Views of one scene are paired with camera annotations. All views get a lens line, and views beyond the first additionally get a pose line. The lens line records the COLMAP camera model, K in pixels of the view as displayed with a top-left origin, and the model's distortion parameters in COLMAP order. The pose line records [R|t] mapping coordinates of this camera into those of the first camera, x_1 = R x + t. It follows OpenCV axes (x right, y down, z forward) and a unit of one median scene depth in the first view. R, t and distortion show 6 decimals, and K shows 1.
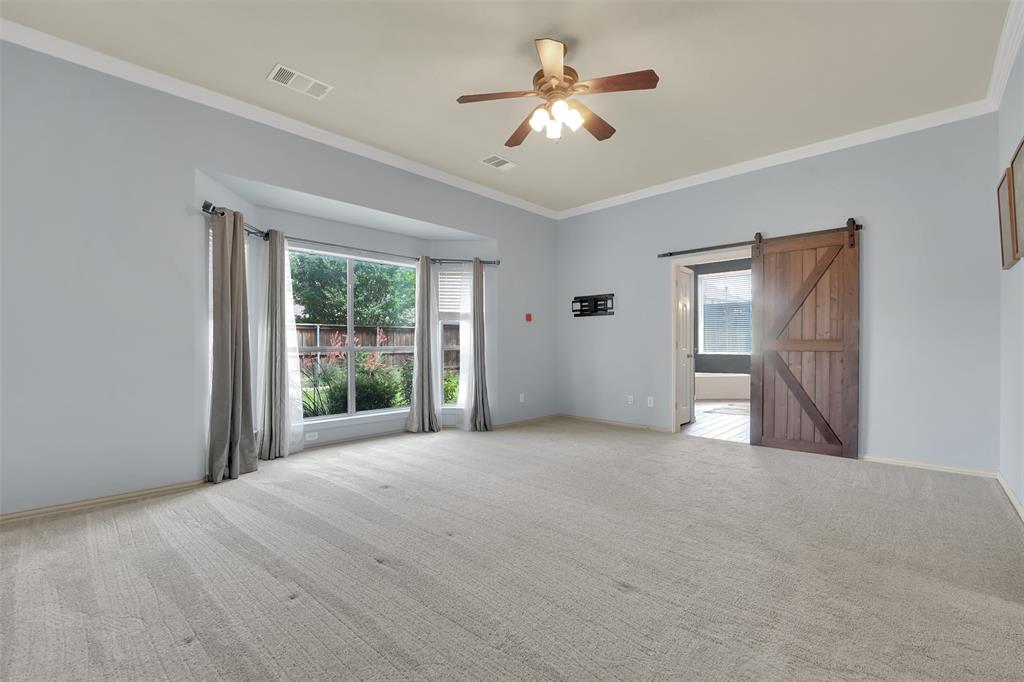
lens RADIAL K [[440.2, 0, 515.0], [0, 440.2, 342.7], [0, 0, 1]] dist [-0.024190, 0.000306]
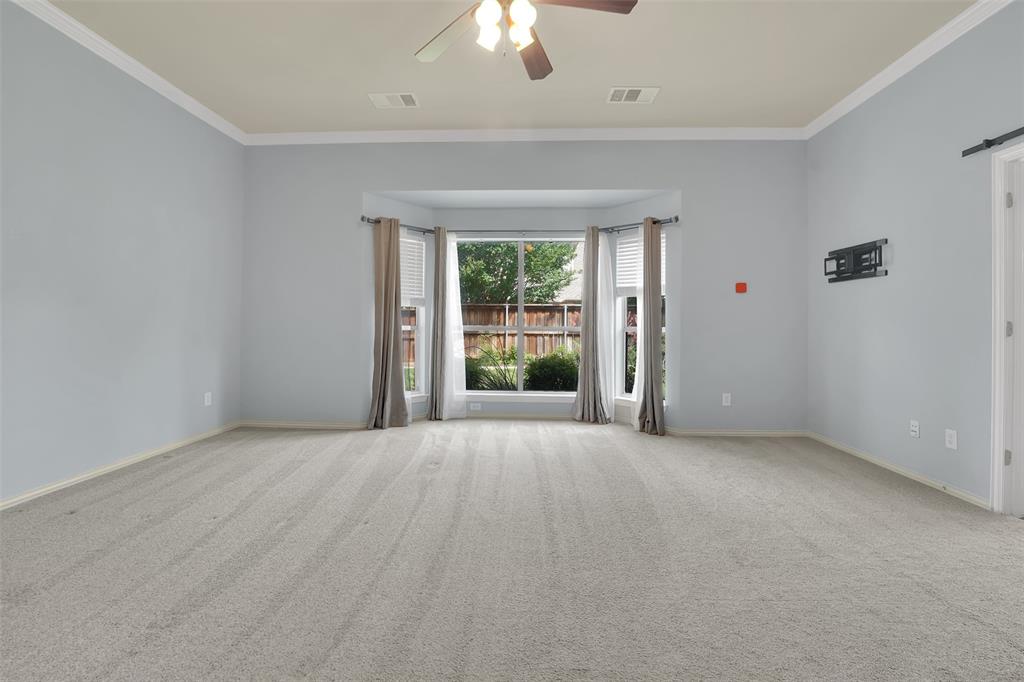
lens RADIAL K [[440.2, 0, 521.4], [0, 440.2, 315.1], [0, 0, 1]] dist [-0.024190, 0.000306]
pose [[0.652365, -0.009923, -0.757840, 0.374437], [-0.005696, 0.999822, -0.017995, 0.001642], [0.757883, 0.016056, 0.652193, 0.297984]]
